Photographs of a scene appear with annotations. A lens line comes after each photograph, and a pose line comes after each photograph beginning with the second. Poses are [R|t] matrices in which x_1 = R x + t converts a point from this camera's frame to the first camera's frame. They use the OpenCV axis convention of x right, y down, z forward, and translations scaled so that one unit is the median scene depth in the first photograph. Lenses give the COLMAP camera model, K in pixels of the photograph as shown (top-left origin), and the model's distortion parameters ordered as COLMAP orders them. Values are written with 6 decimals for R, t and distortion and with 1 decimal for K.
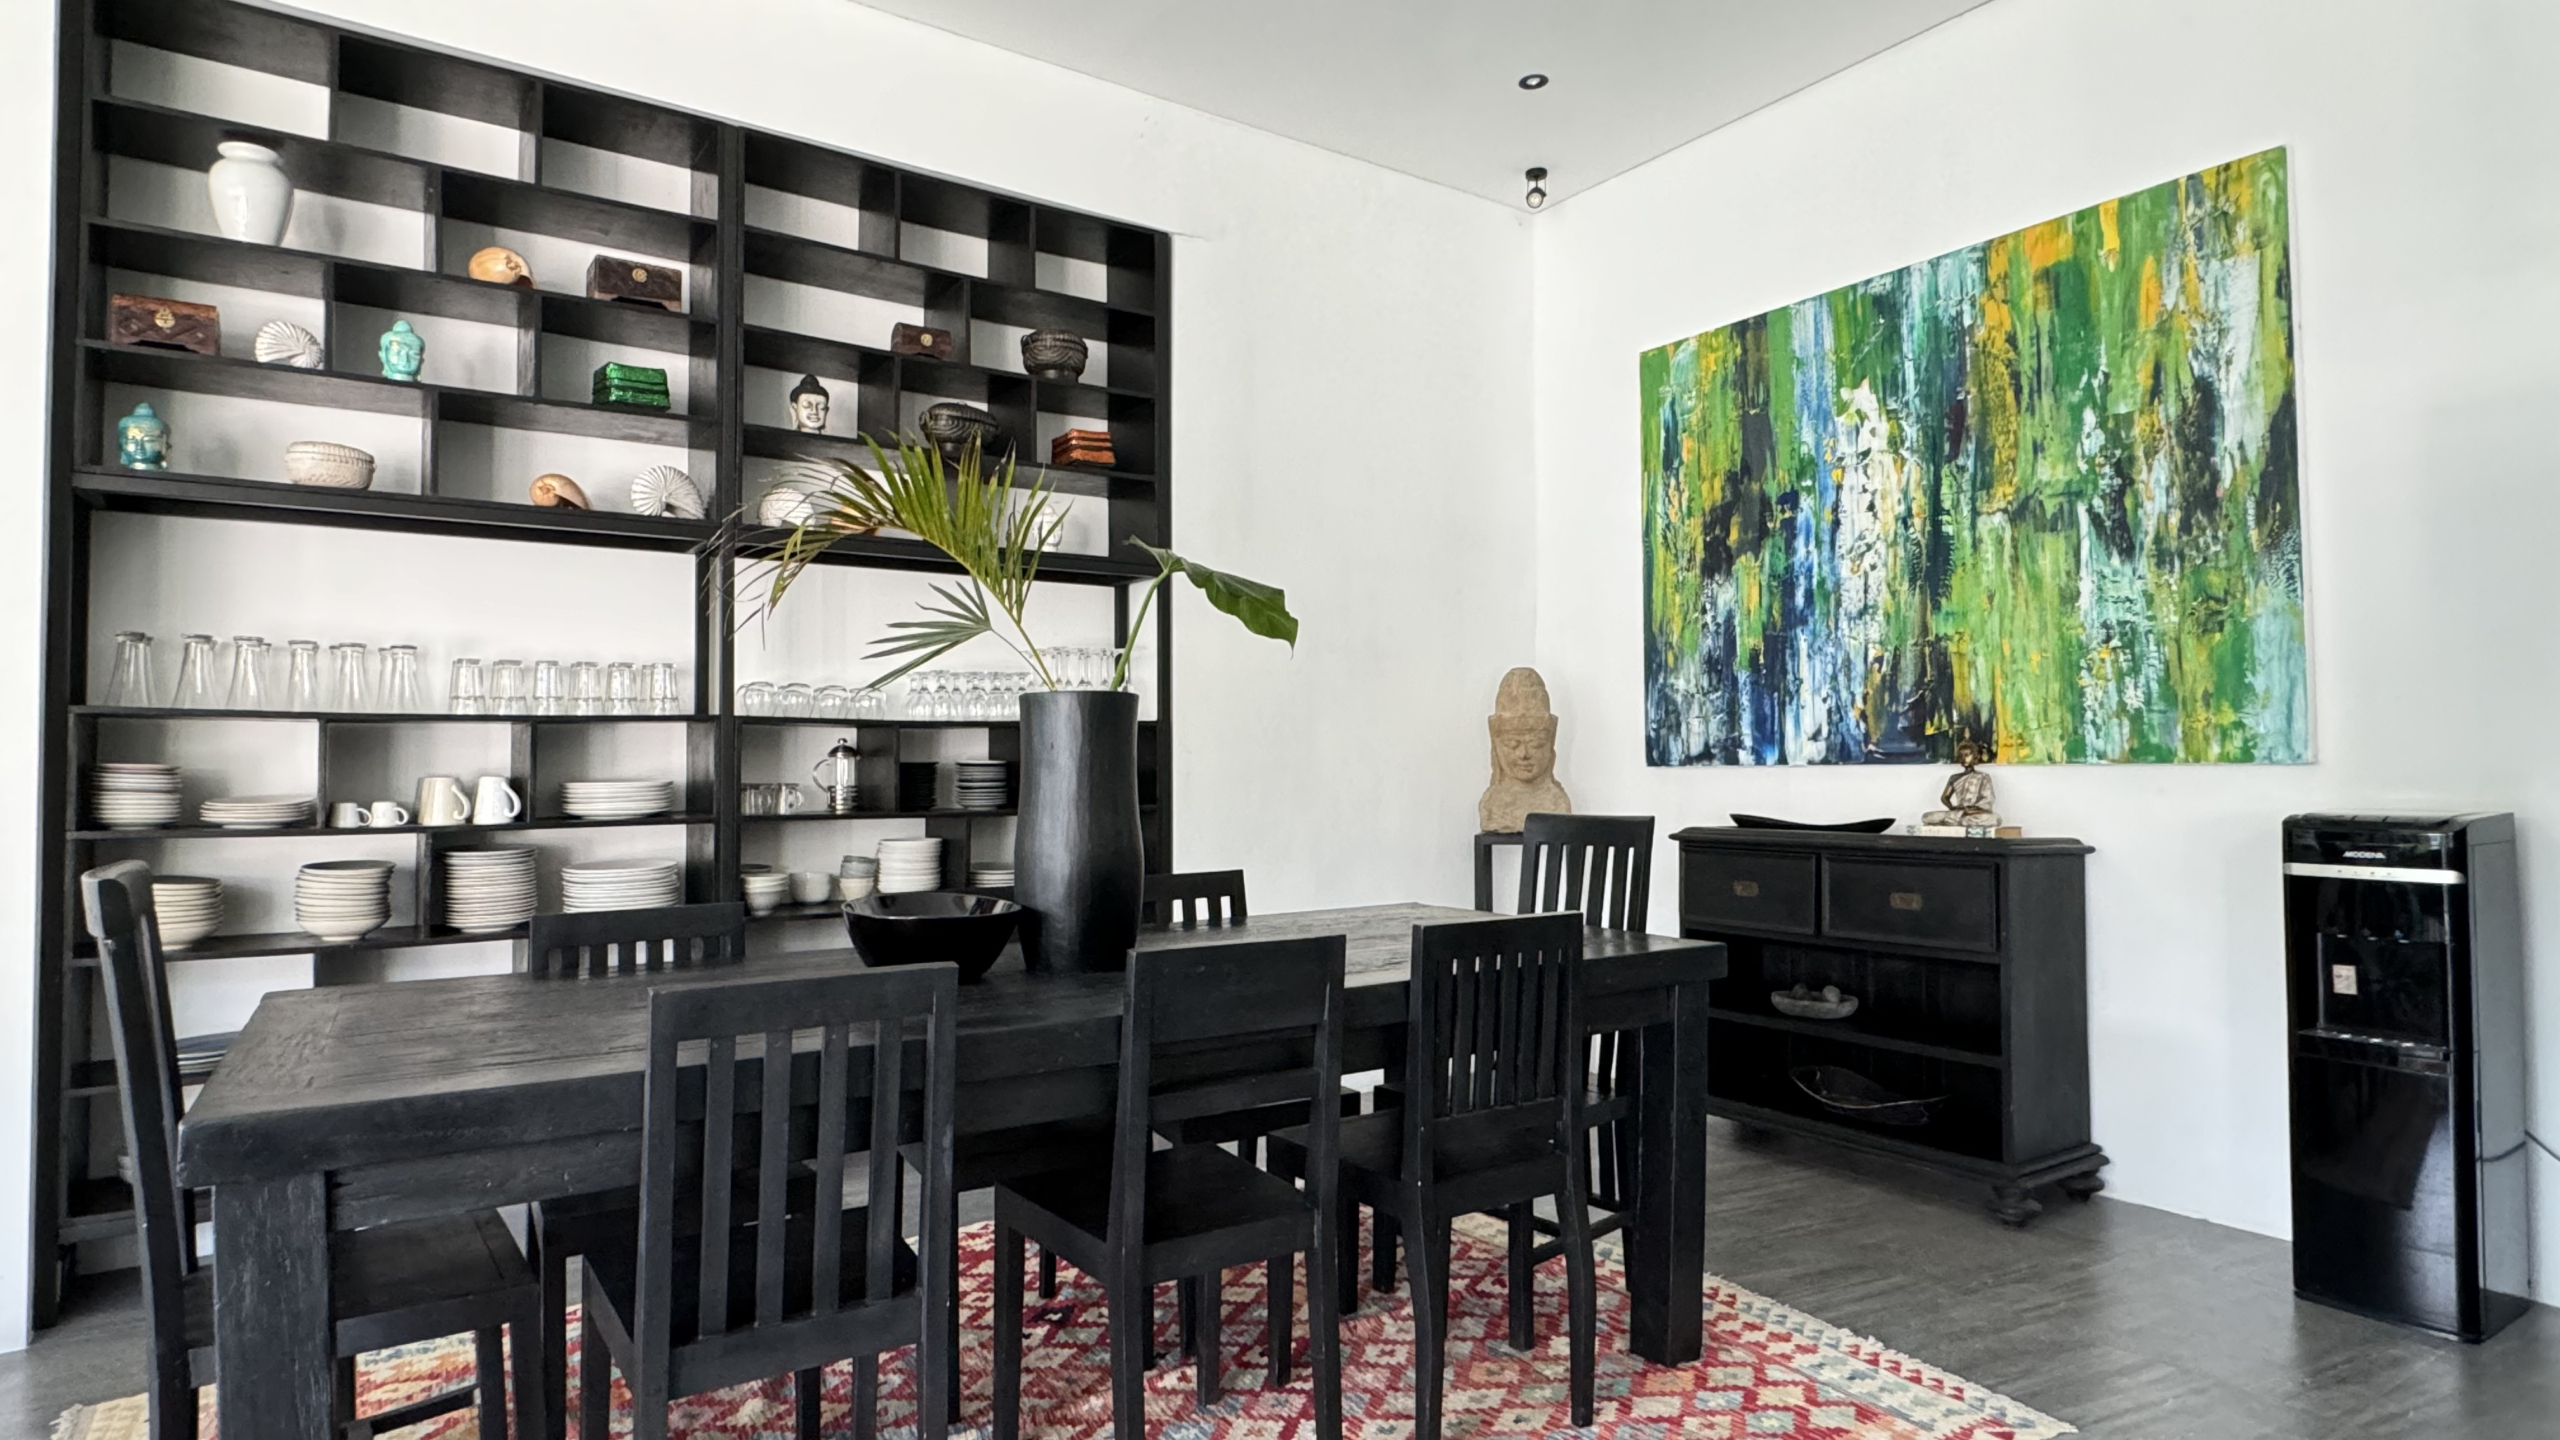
lens RADIAL K [[1333.0, 0, 1280.5], [0, 1333.0, 730.3], [0, 0, 1]] dist [-0.028317, 0.002700]
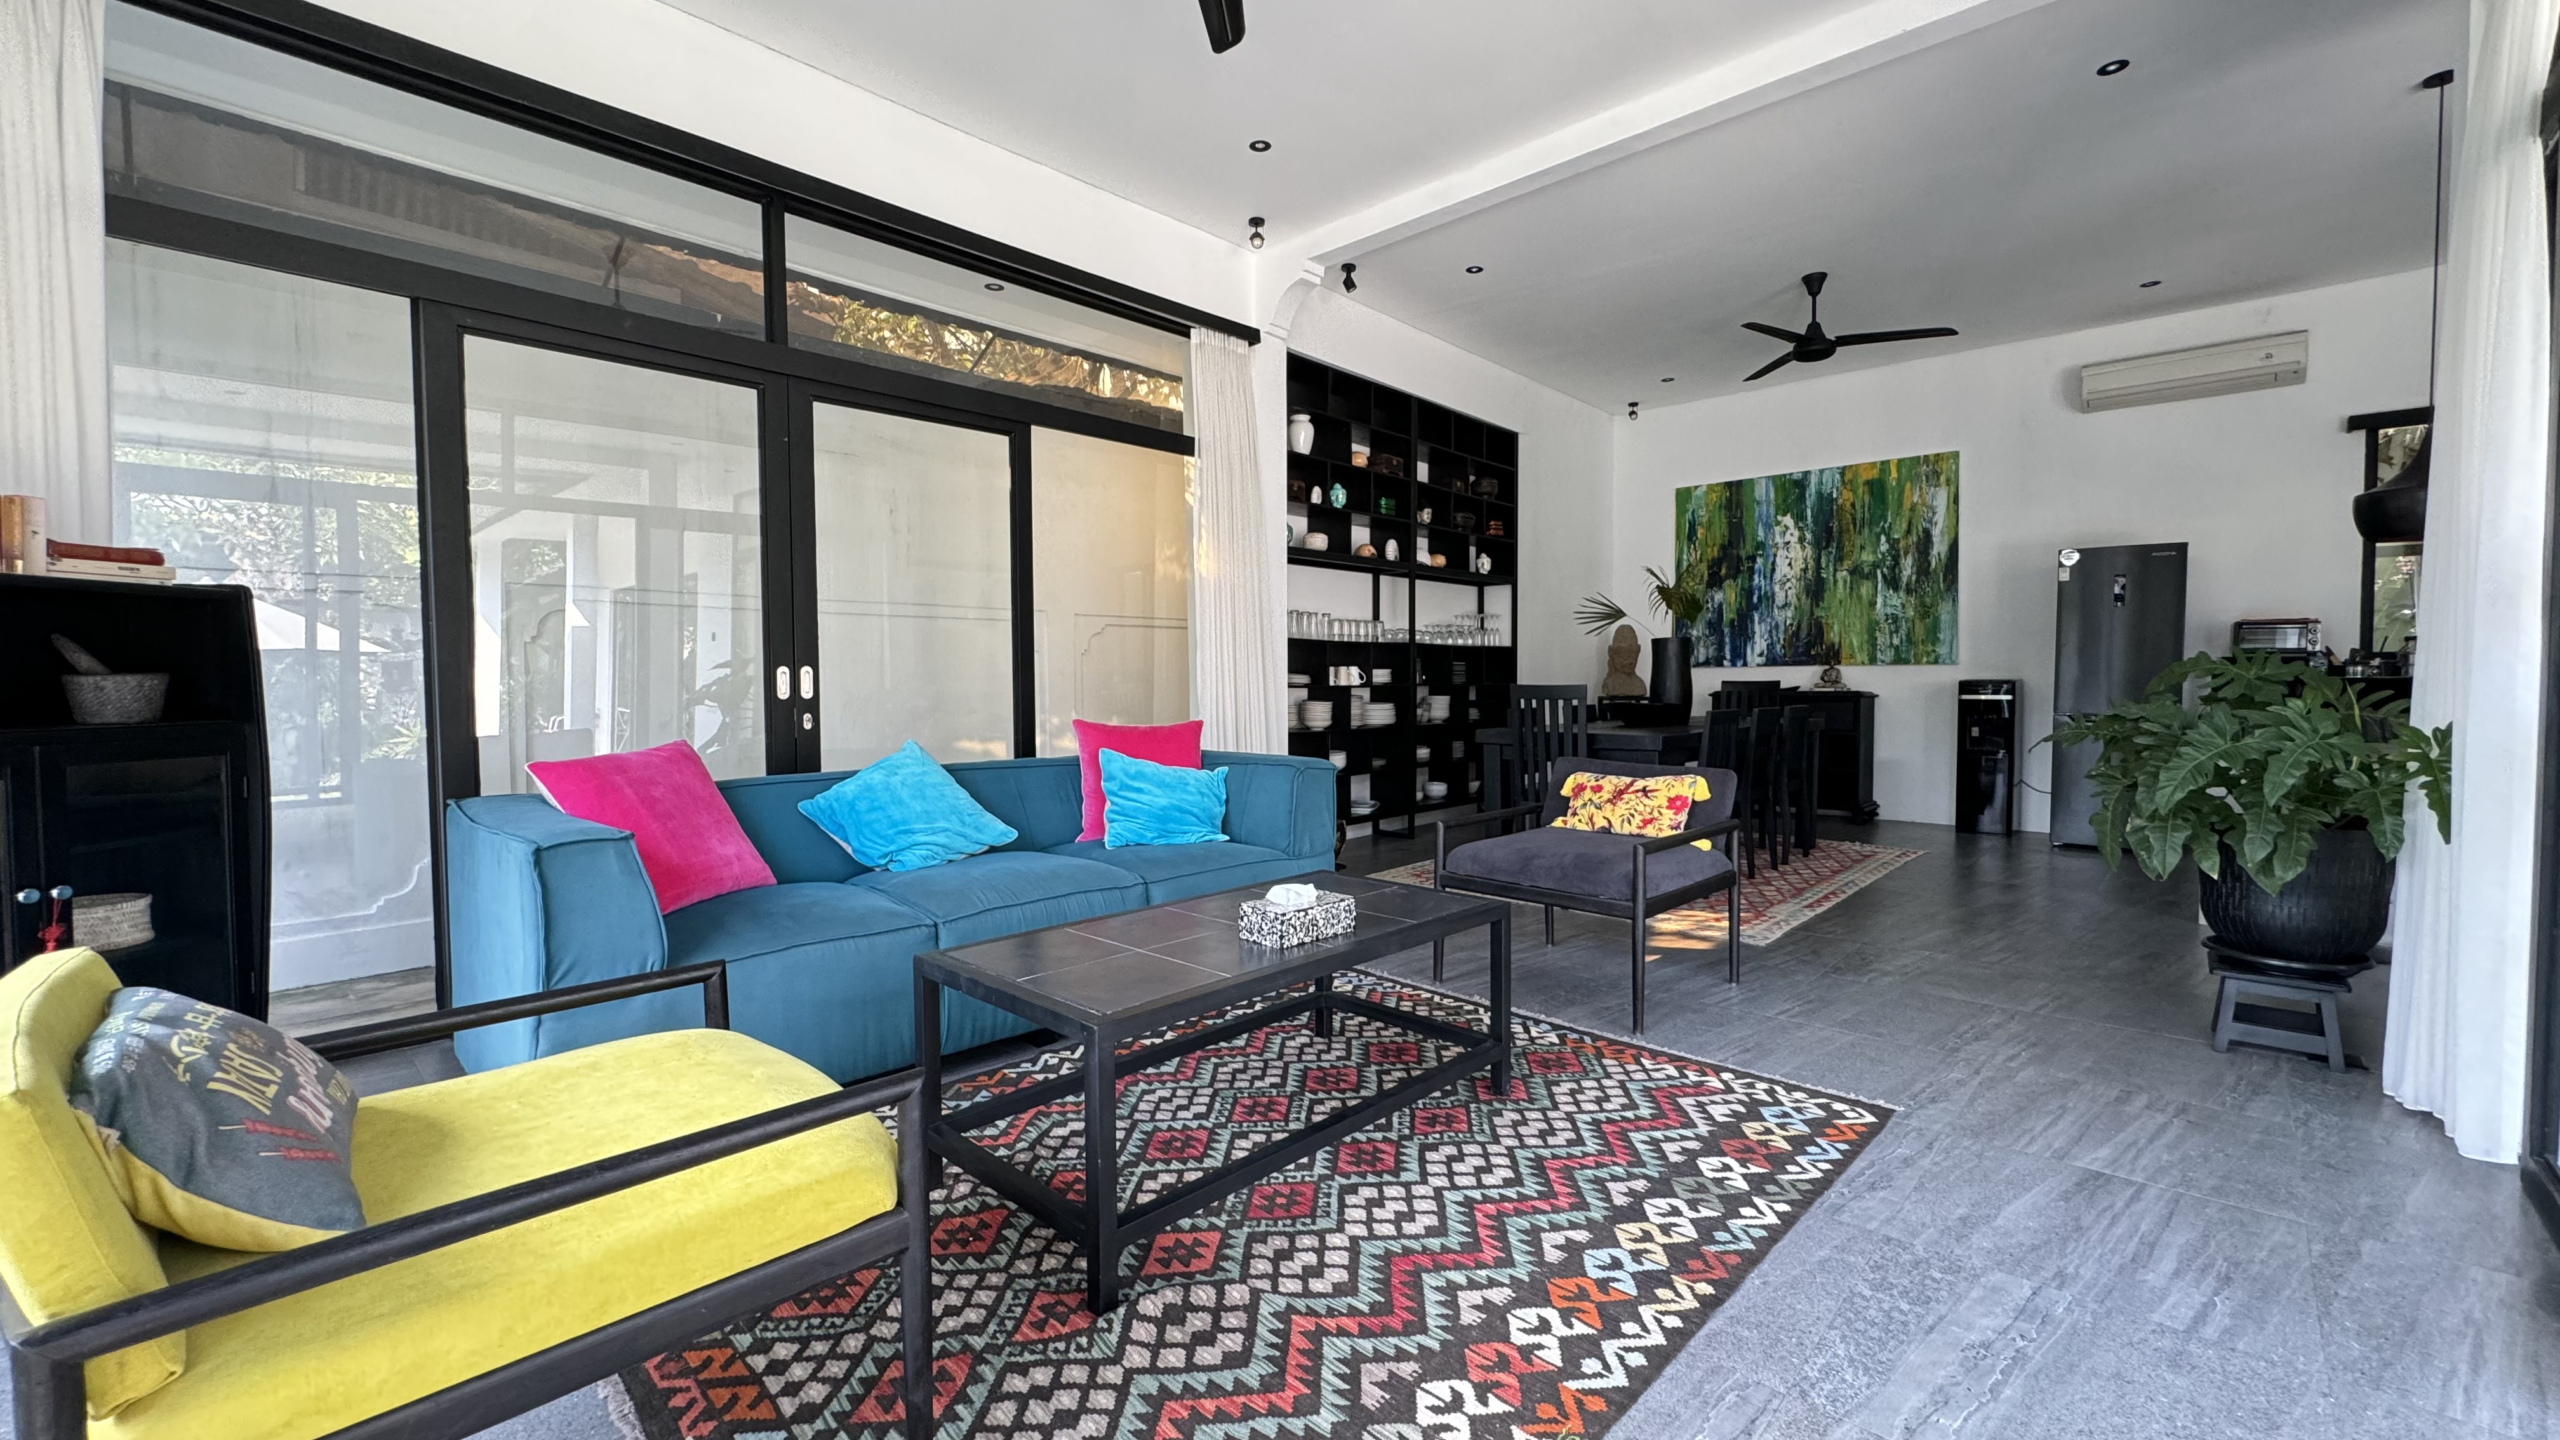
lens RADIAL K [[1032.6, 0, 1283.9], [0, 1032.6, 718.3], [0, 0, 1]] dist [-0.002414, 0.000244]
pose [[0.974242, -0.006665, 0.225407, -0.984007], [-0.006902, 0.998214, 0.059347, 0.016013], [-0.225400, -0.059374, 0.972455, -0.751062]]
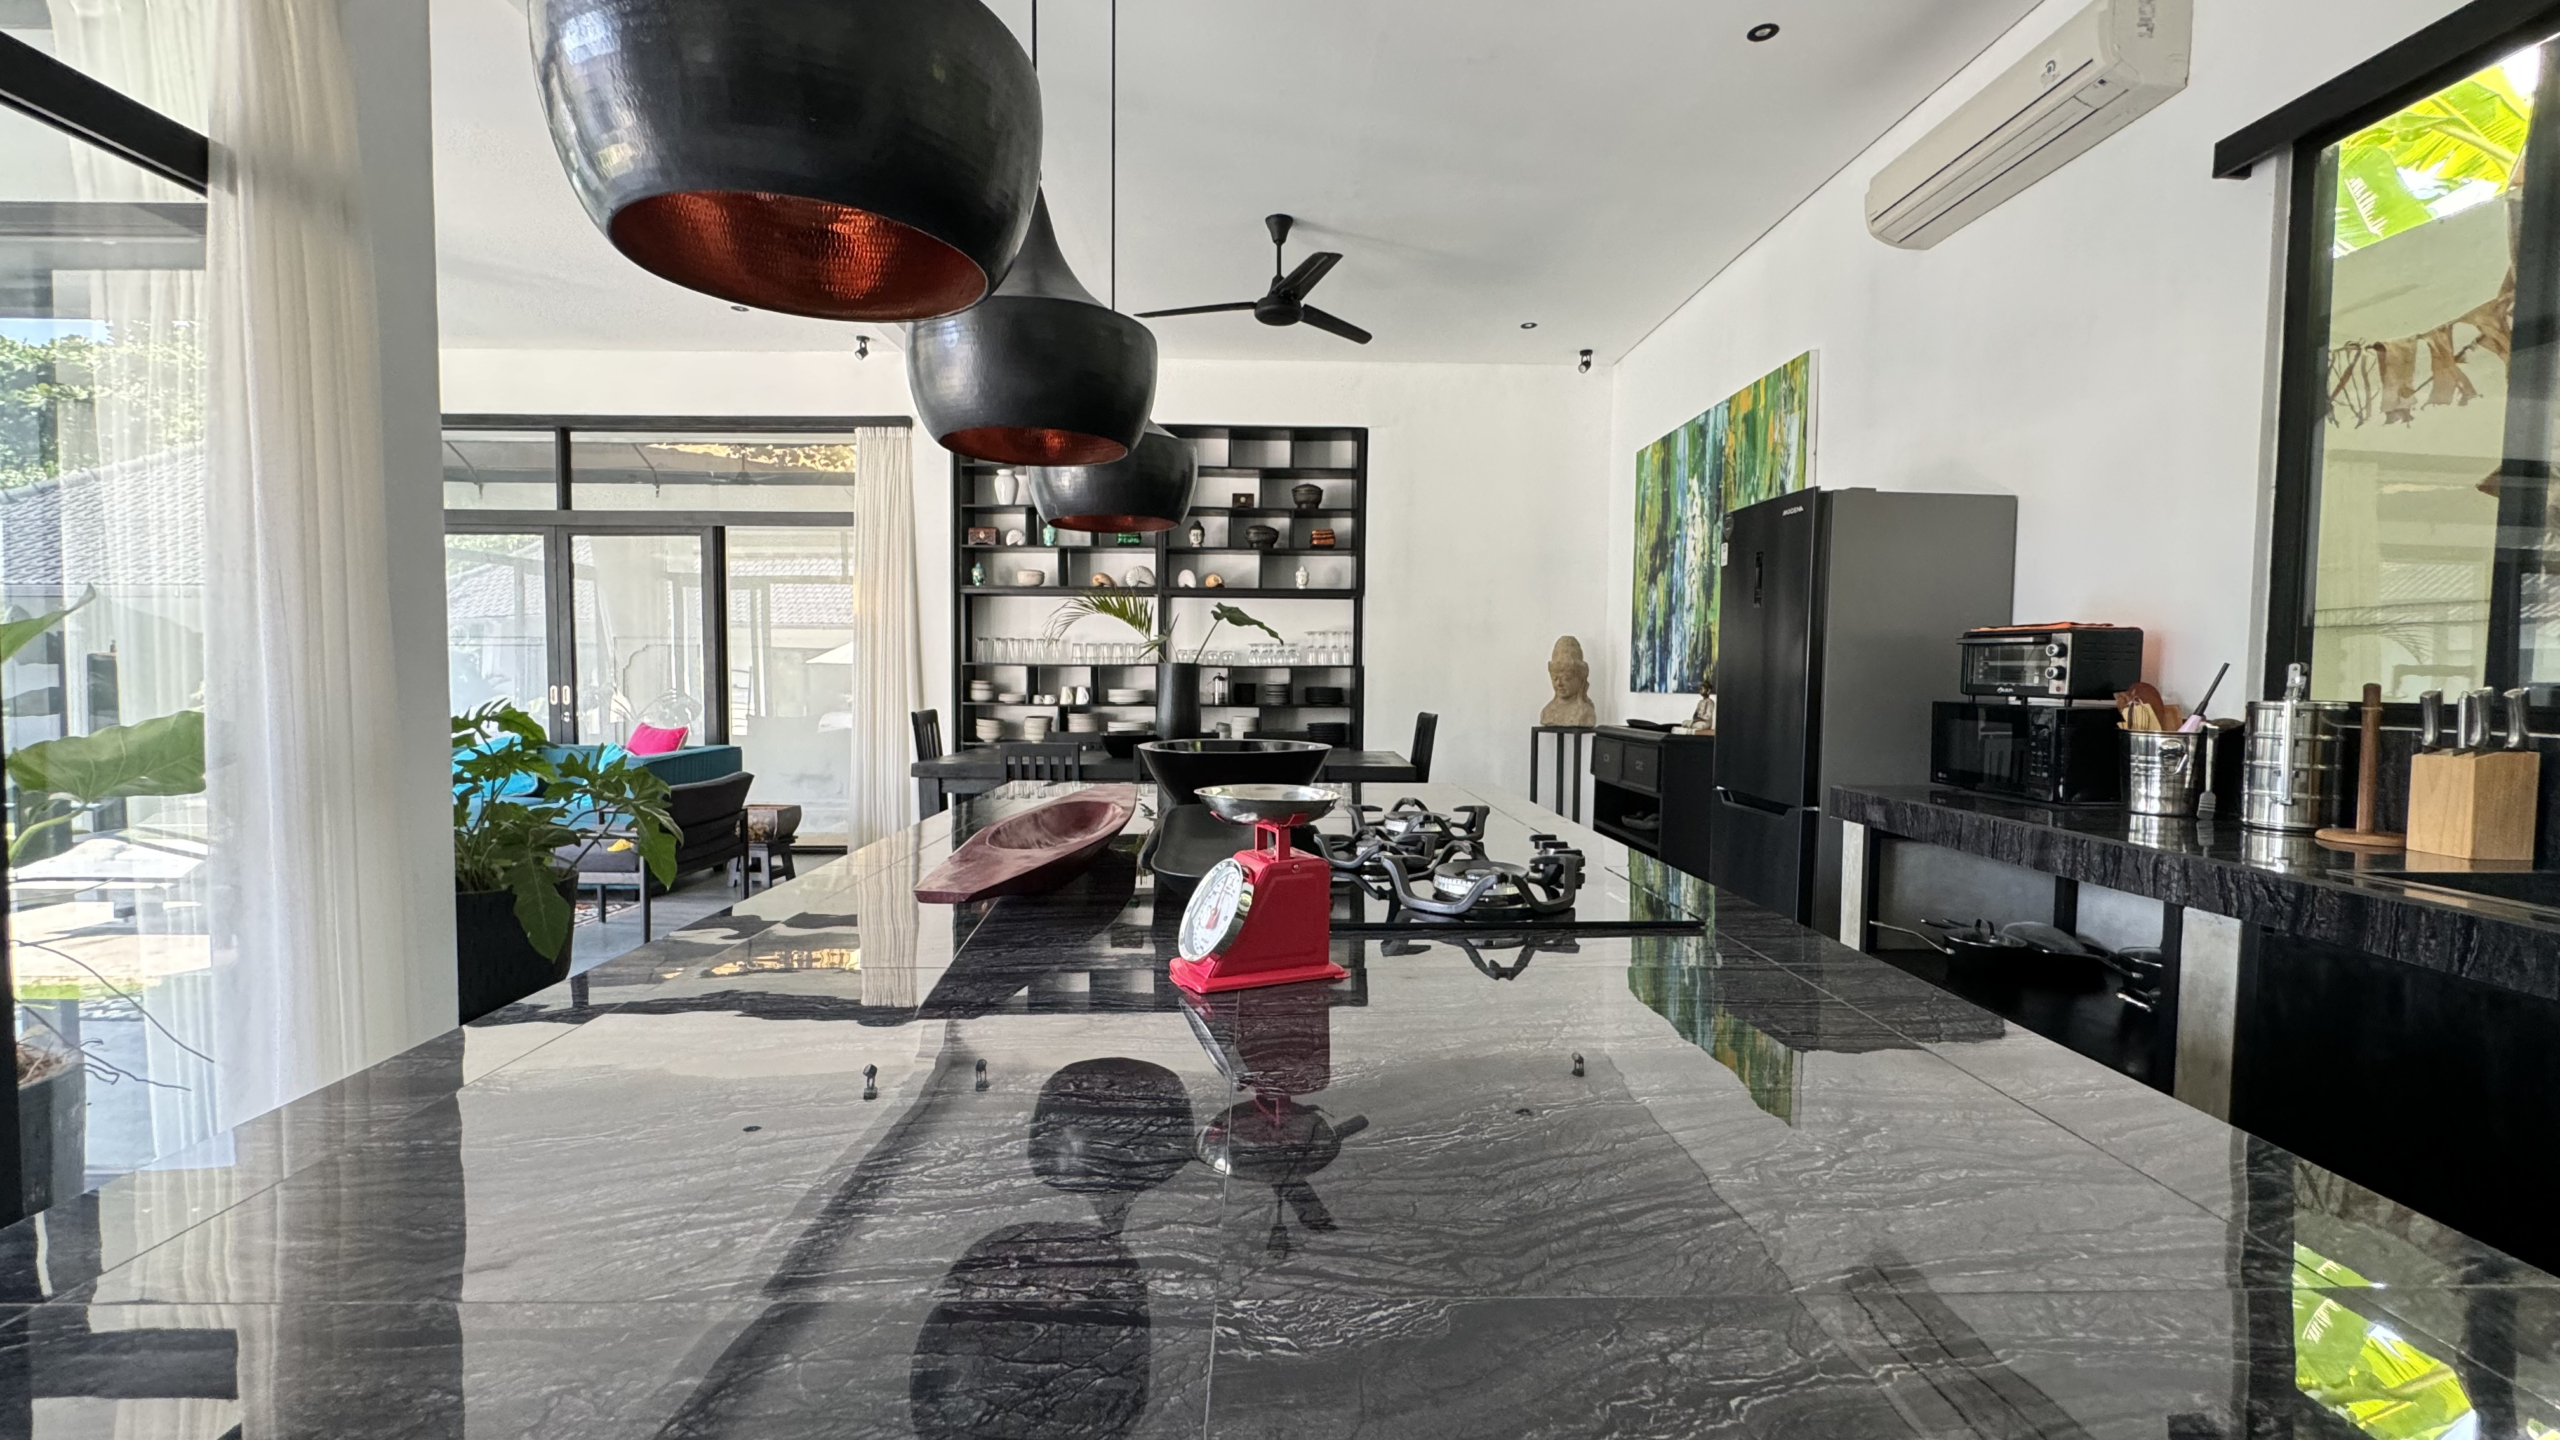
lens RADIAL K [[1032.6, 0, 1263.0], [0, 1032.6, 716.4], [0, 0, 1]] dist [-0.002414, 0.000244]
pose [[0.833333, 0.034357, -0.551703, 0.762150], [-0.000310, 0.998095, 0.061687, -0.030397], [0.552771, -0.051235, 0.831757, -0.488121]]
